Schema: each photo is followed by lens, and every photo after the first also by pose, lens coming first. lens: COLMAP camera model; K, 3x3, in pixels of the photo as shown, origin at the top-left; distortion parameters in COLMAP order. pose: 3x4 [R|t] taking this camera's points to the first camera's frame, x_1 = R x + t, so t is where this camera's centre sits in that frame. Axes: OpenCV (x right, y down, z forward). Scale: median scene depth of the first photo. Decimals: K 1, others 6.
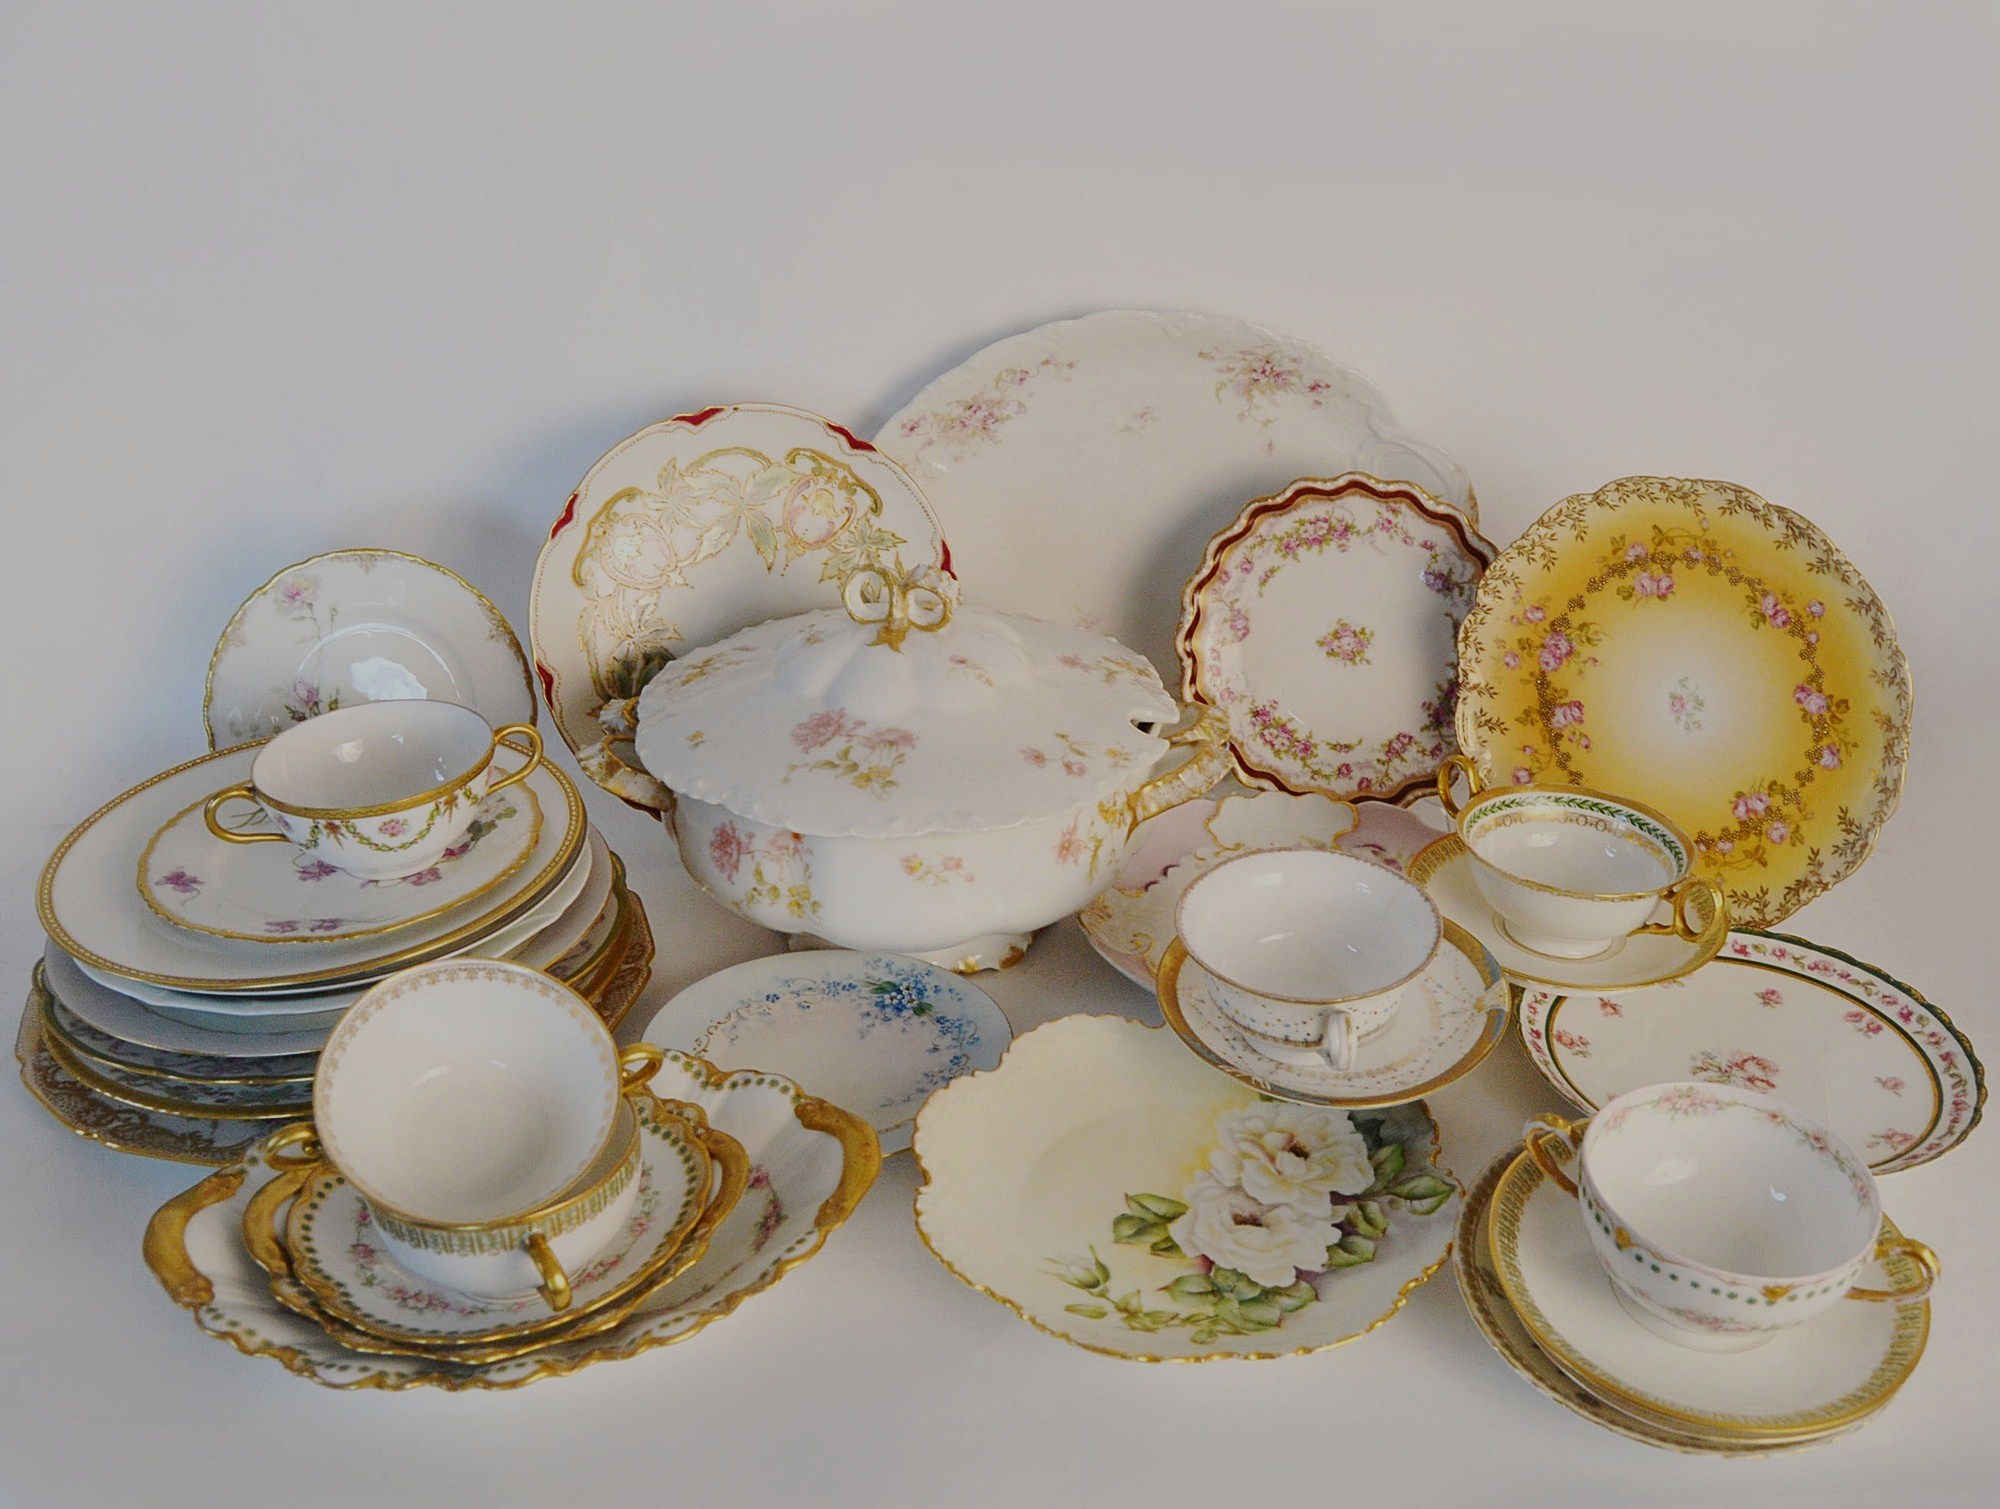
lens RADIAL K [[1835.9, 0, 1043.6], [0, 1835.9, 761.8], [0, 0, 1]] dist [-0.100468, 0.036627]
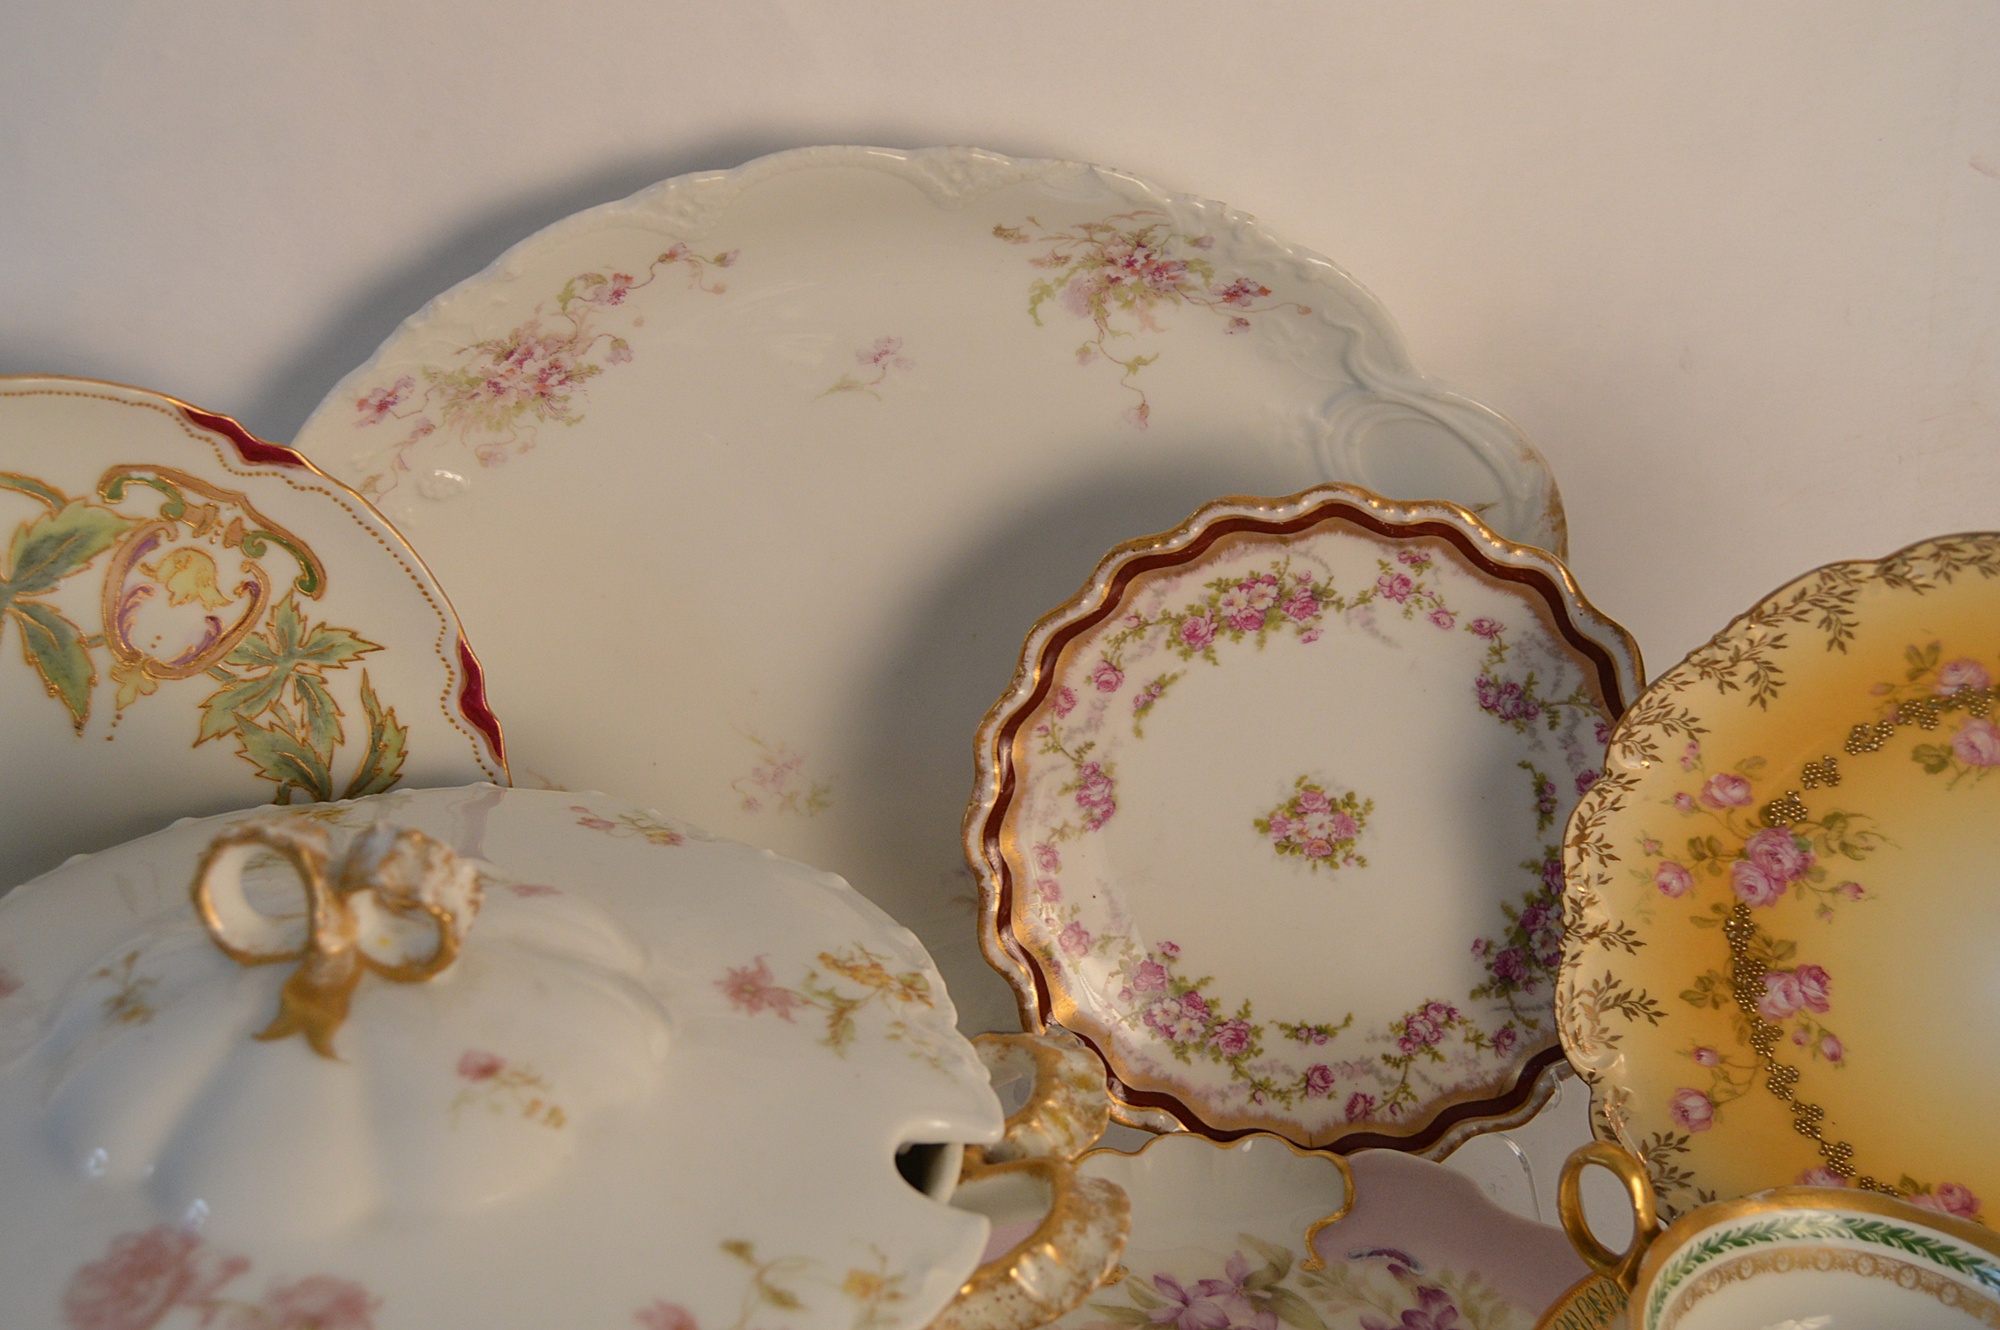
lens RADIAL K [[2435.8, 0, 1000.0], [0, 2435.8, 665.0], [0, 0, 1]] dist [-0.058896, 0.000714]
pose [[0.992163, -0.040435, 0.118230, 0.008995], [0.035524, 0.998428, 0.043355, -0.160565], [-0.119797, -0.038815, 0.992039, 0.432233]]
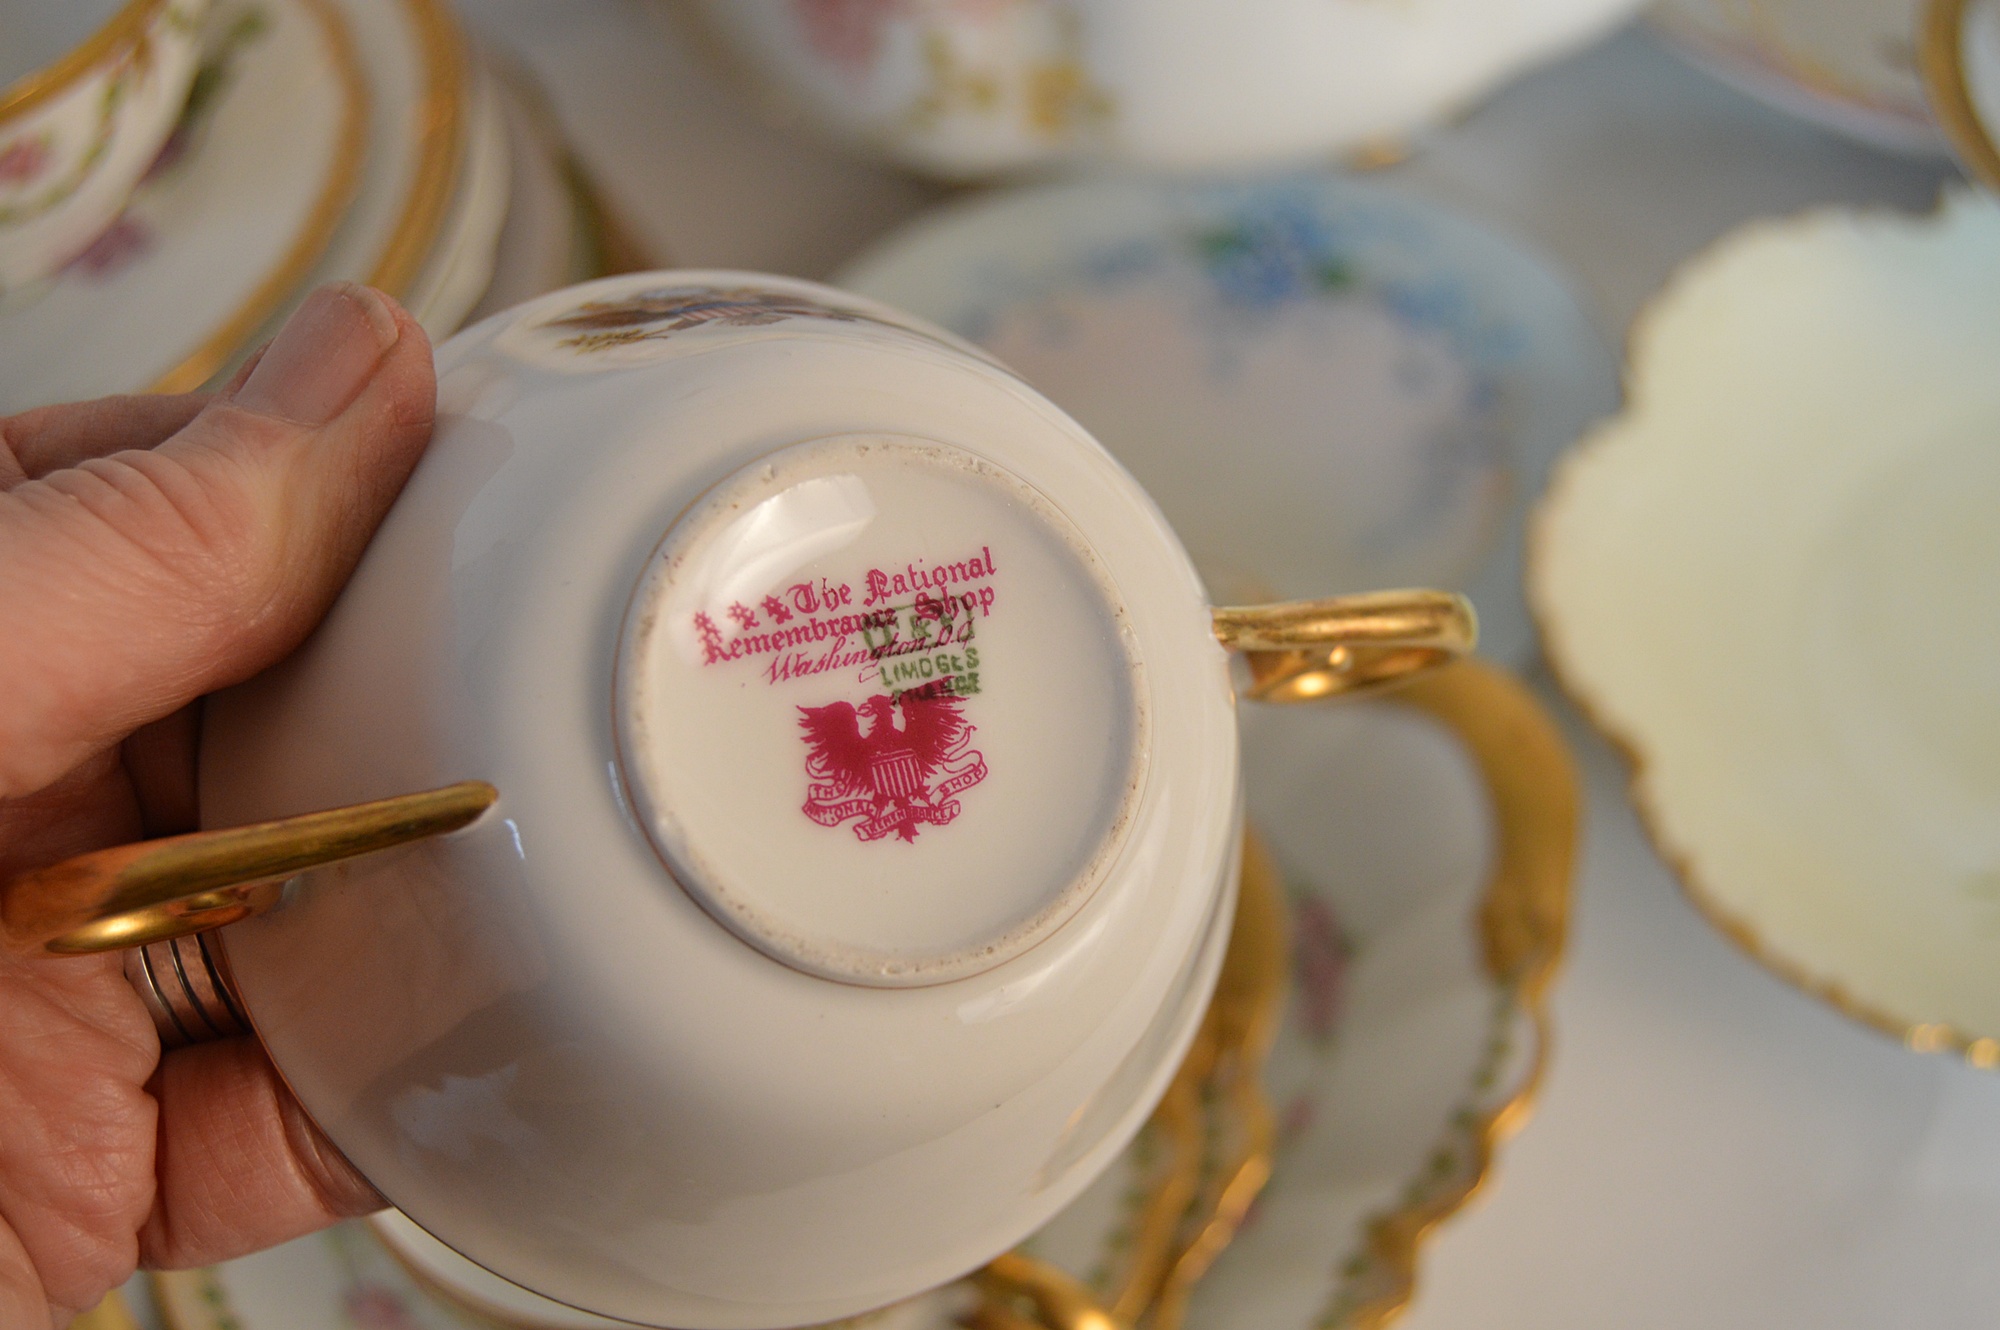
lens RADIAL K [[2859.7, 0, 1000.0], [0, 2859.7, 665.0], [0, 0, 1]] dist [-0.037219, -0.018983]
pose [[0.975546, -0.215507, 0.043218, -0.185037], [0.183200, 0.905881, 0.381861, -0.049426], [-0.121444, -0.364605, 0.923209, 0.355056]]
